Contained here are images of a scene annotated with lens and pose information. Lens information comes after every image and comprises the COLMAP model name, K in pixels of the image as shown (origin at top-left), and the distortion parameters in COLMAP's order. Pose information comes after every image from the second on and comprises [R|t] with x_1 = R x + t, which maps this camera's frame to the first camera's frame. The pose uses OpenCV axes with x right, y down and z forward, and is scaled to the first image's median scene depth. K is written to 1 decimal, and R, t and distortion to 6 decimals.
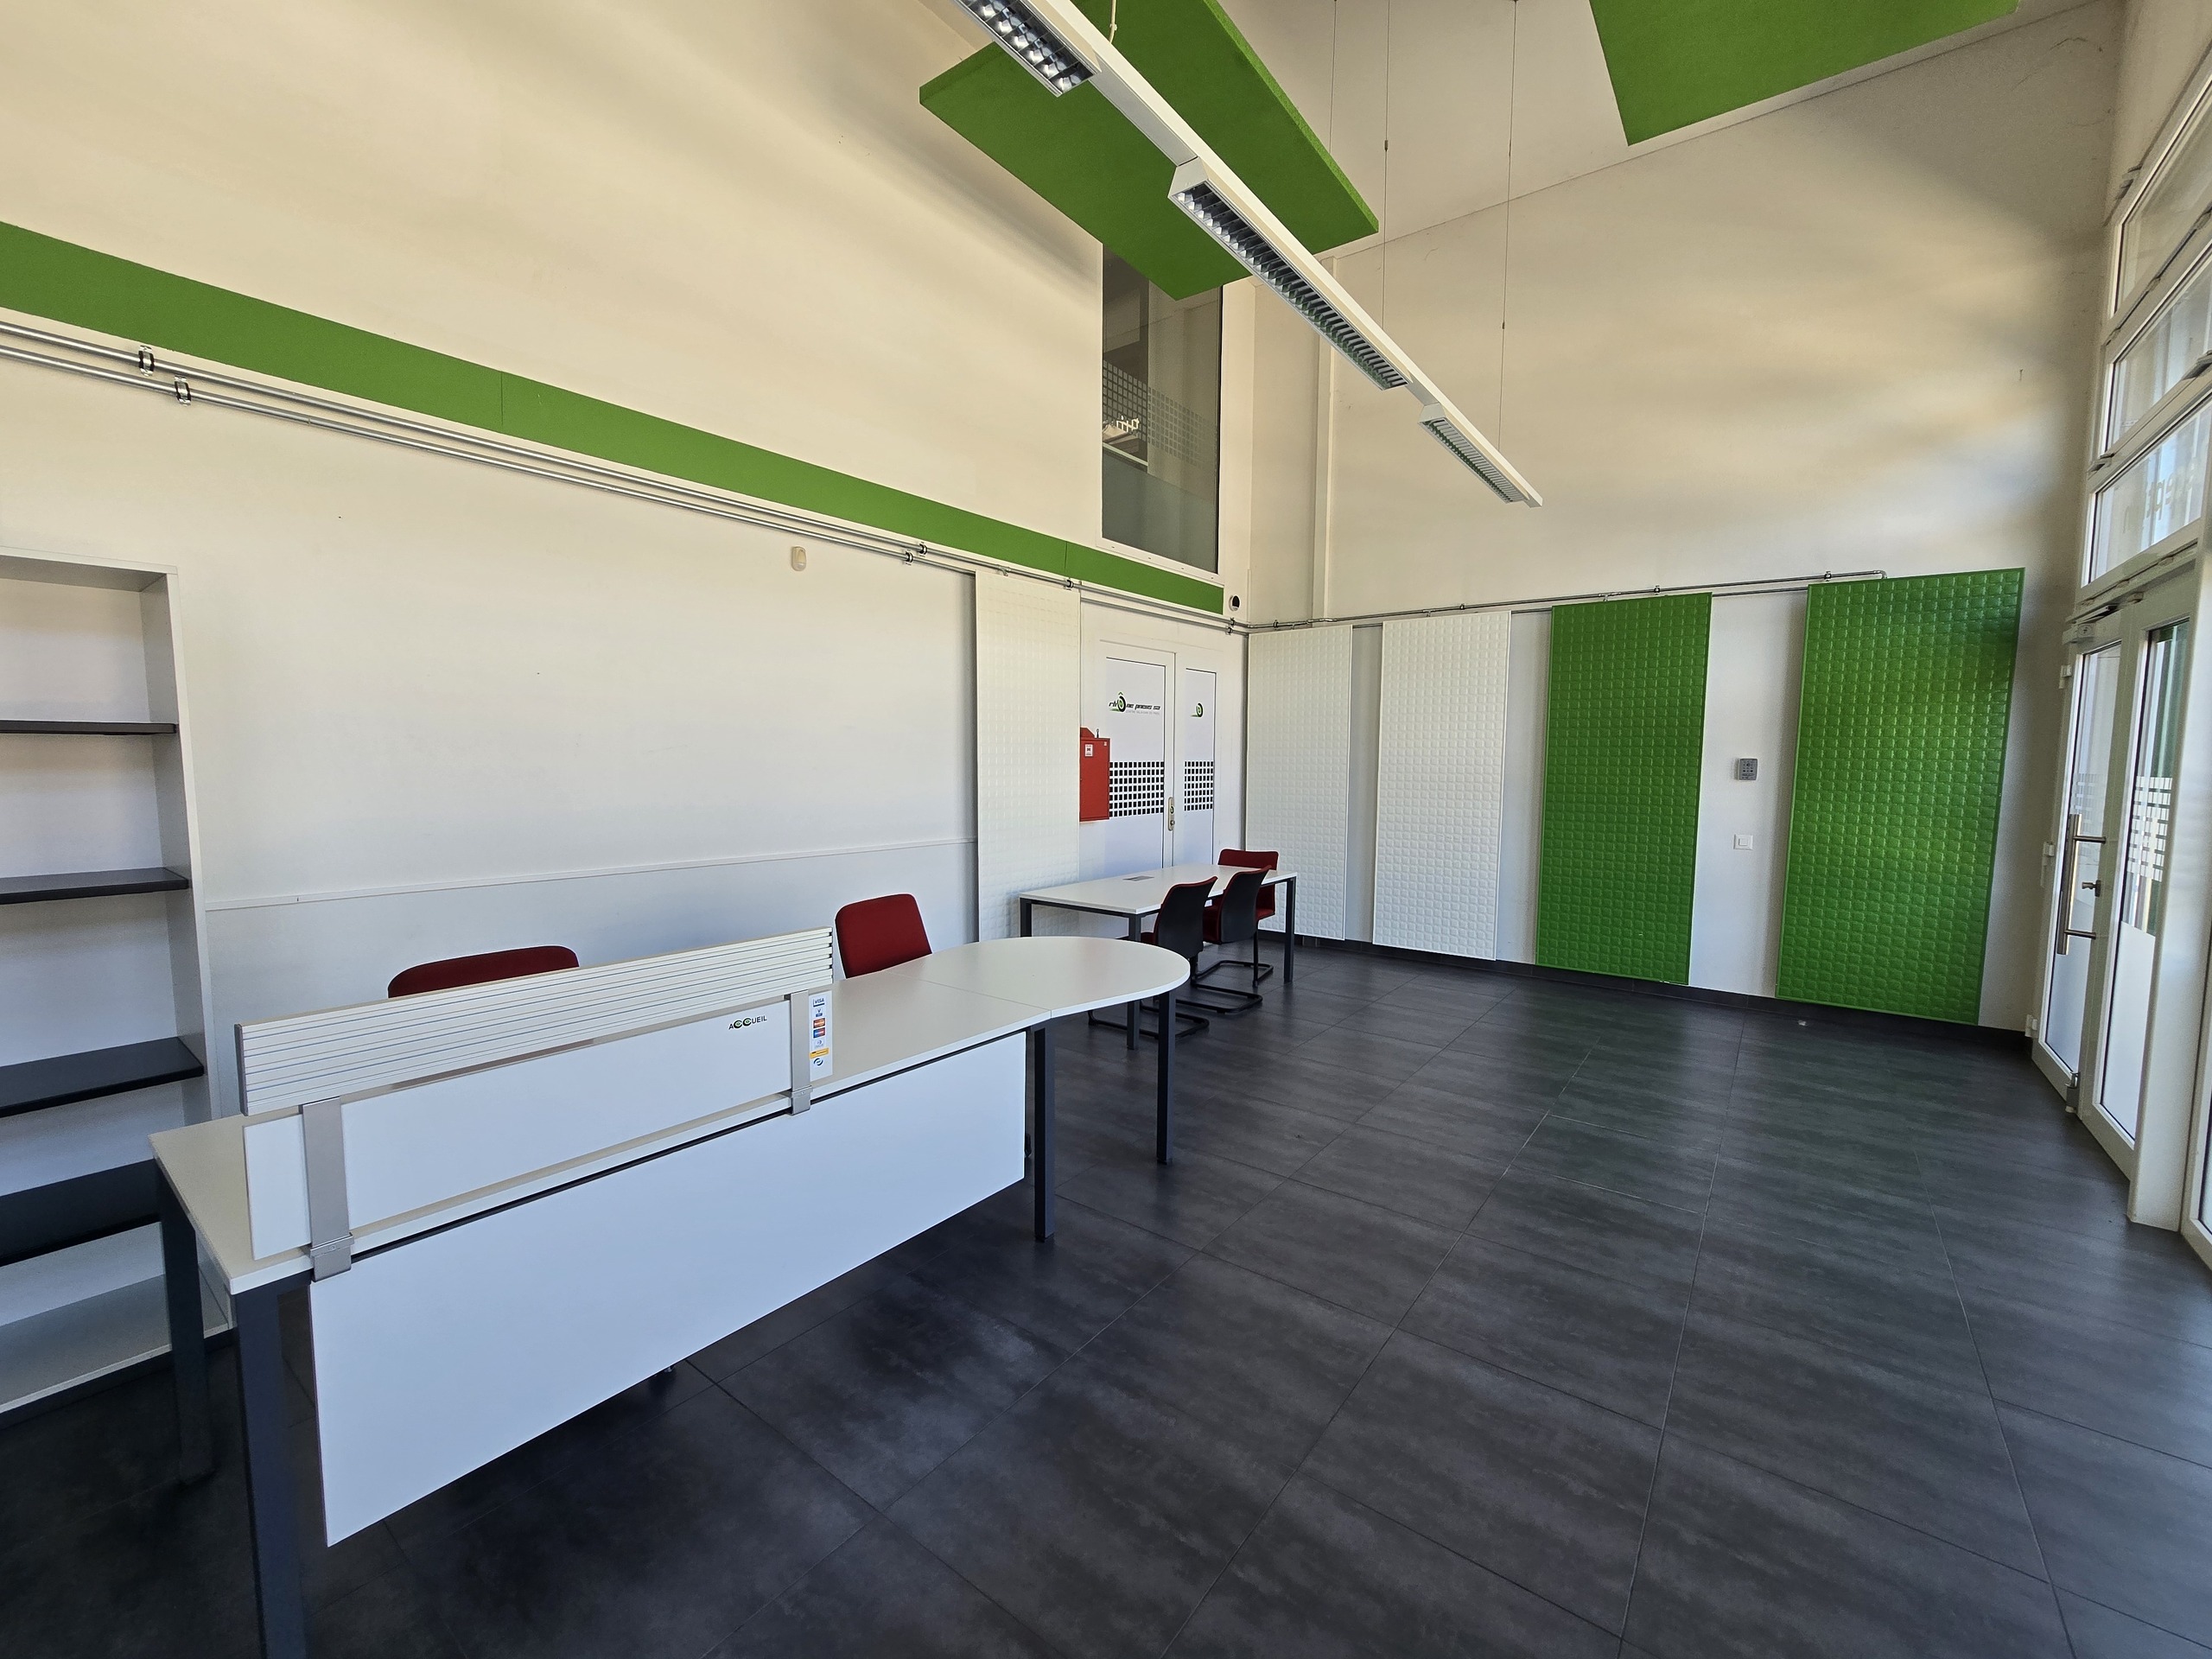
lens RADIAL K [[907.4, 0, 1106.0], [0, 907.4, 829.5], [0, 0, 1]] dist [-0.002763, -0.000134]
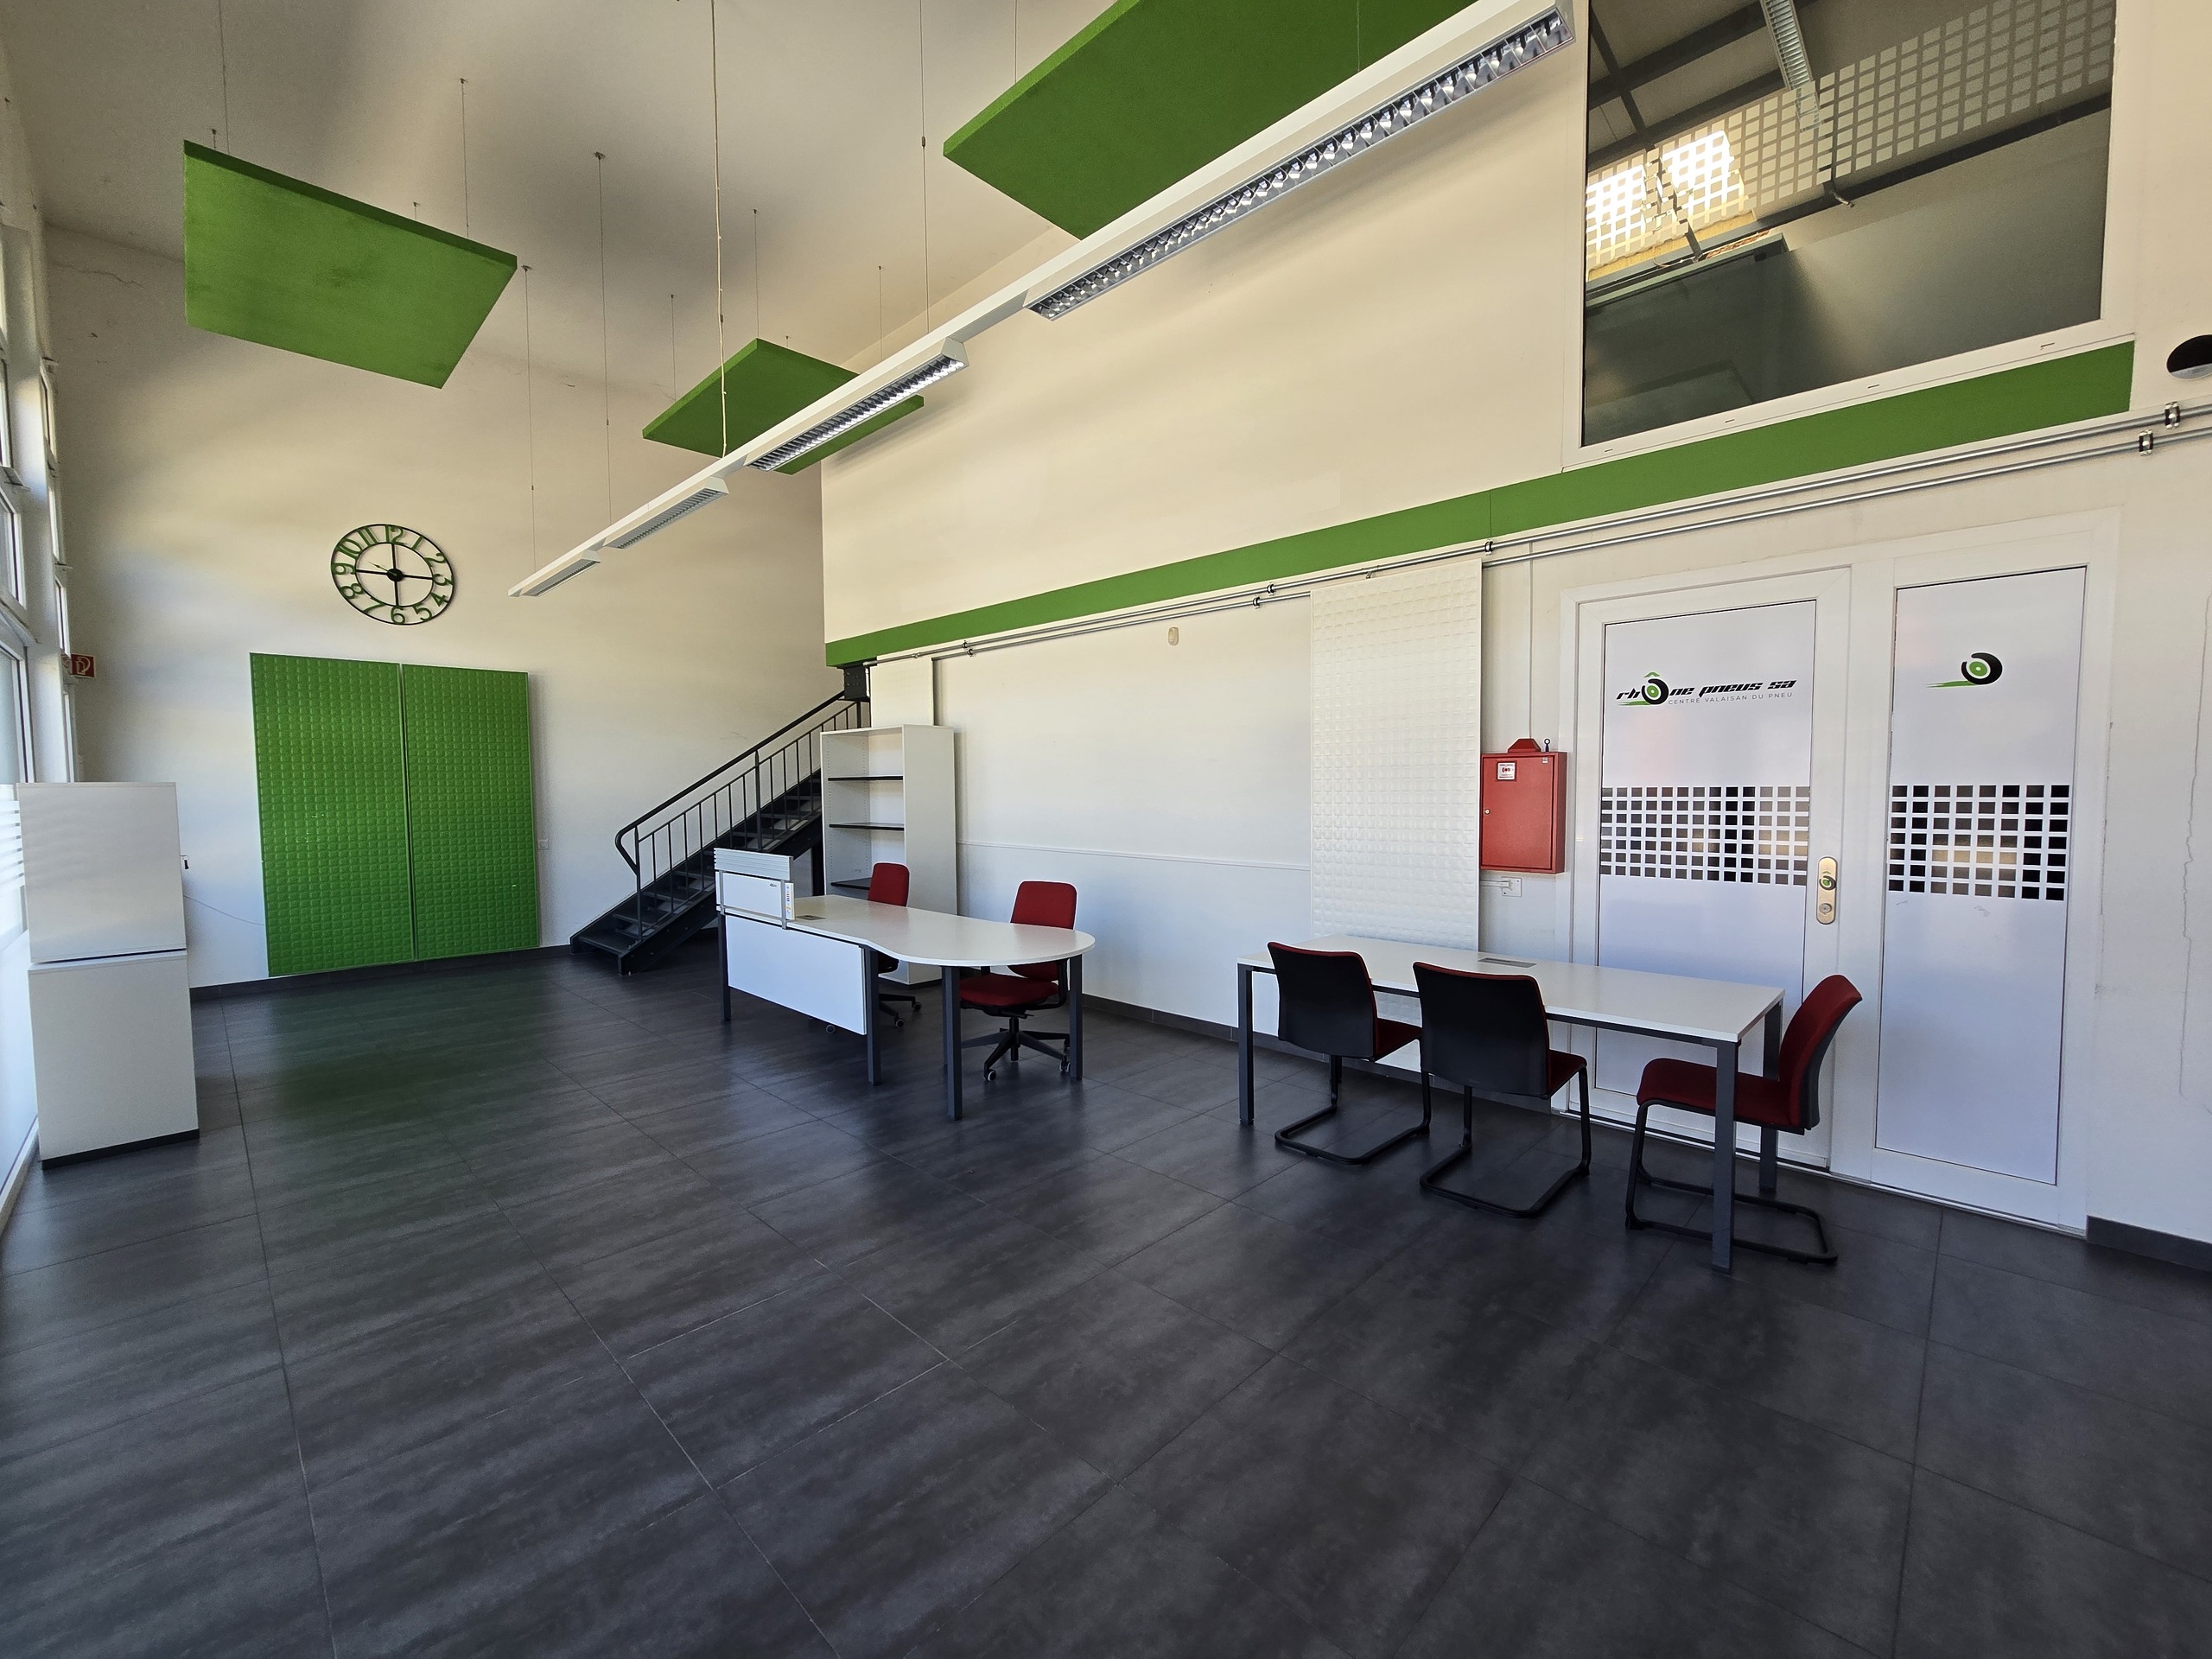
lens RADIAL K [[907.4, 0, 1106.0], [0, 907.4, 829.5], [0, 0, 1]] dist [-0.002763, -0.000134]
pose [[-0.128702, 0.042931, -0.990754, 1.439706], [-0.073241, 0.995923, 0.052669, -0.112366], [0.988975, 0.079342, -0.125033, 1.561037]]
